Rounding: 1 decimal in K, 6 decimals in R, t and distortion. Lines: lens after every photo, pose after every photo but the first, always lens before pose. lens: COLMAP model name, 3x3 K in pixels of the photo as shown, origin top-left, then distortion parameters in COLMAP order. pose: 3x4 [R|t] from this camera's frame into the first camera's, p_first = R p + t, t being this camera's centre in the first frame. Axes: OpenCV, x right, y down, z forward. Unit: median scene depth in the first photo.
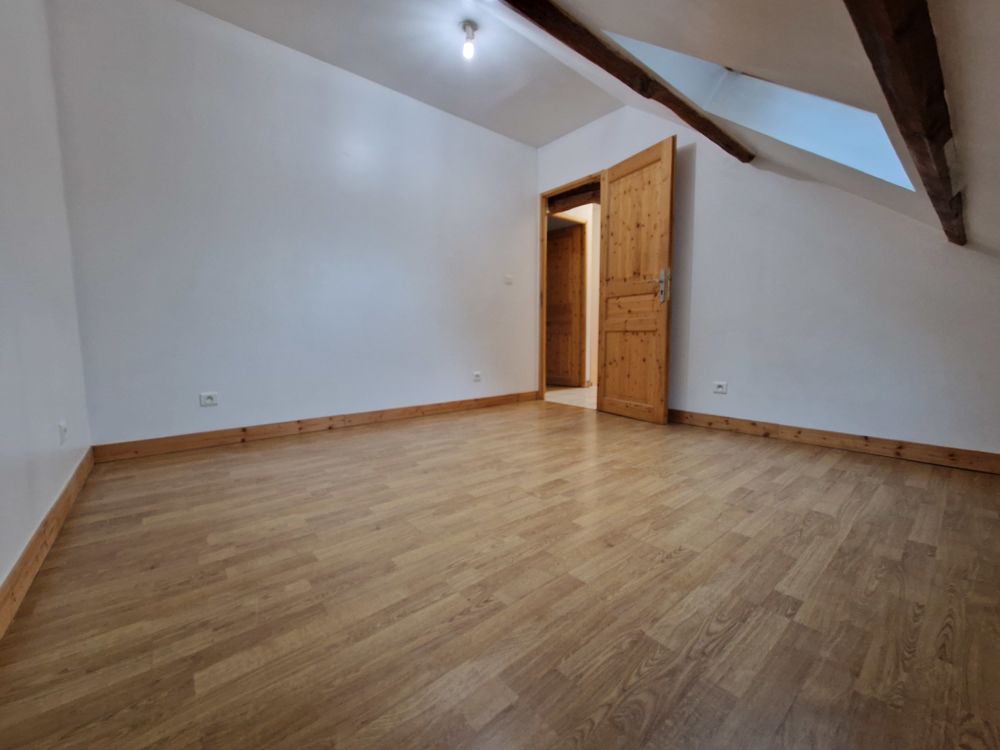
lens RADIAL K [[407.5, 0, 500.3], [0, 407.5, 373.8], [0, 0, 1]] dist [0.001761, 0.000130]
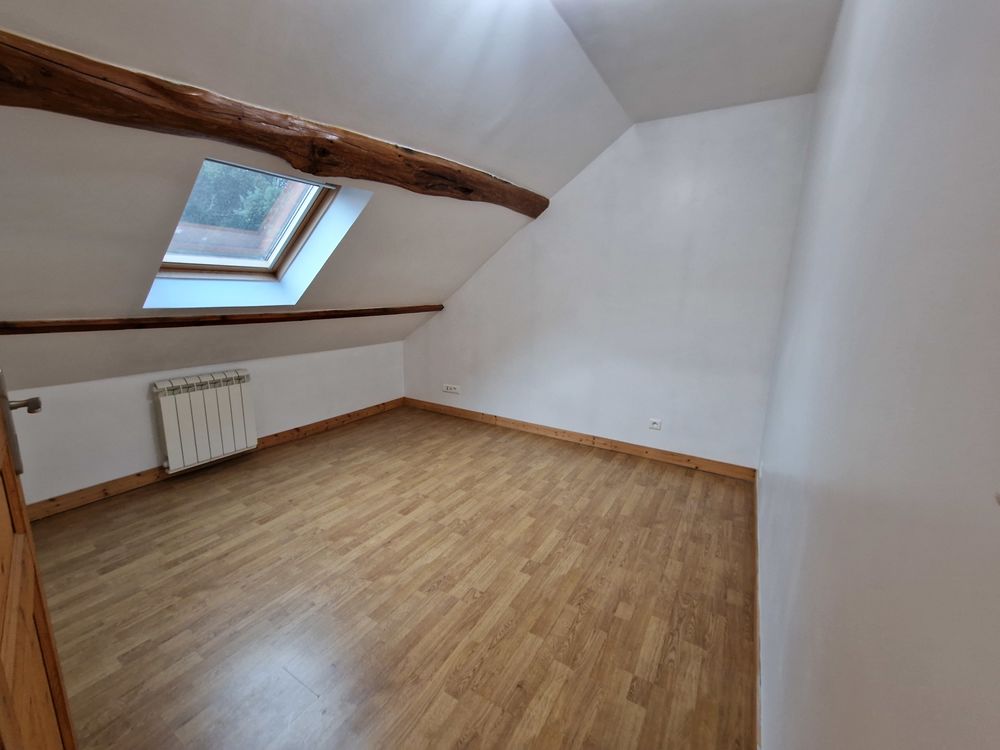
lens RADIAL K [[407.5, 0, 499.4], [0, 407.5, 371.9], [0, 0, 1]] dist [0.001761, 0.000130]
pose [[-0.947909, 0.048672, -0.314802, 0.288461], [-0.044421, 0.958404, 0.281936, -0.633785], [0.315430, 0.281233, -0.906318, 2.486195]]
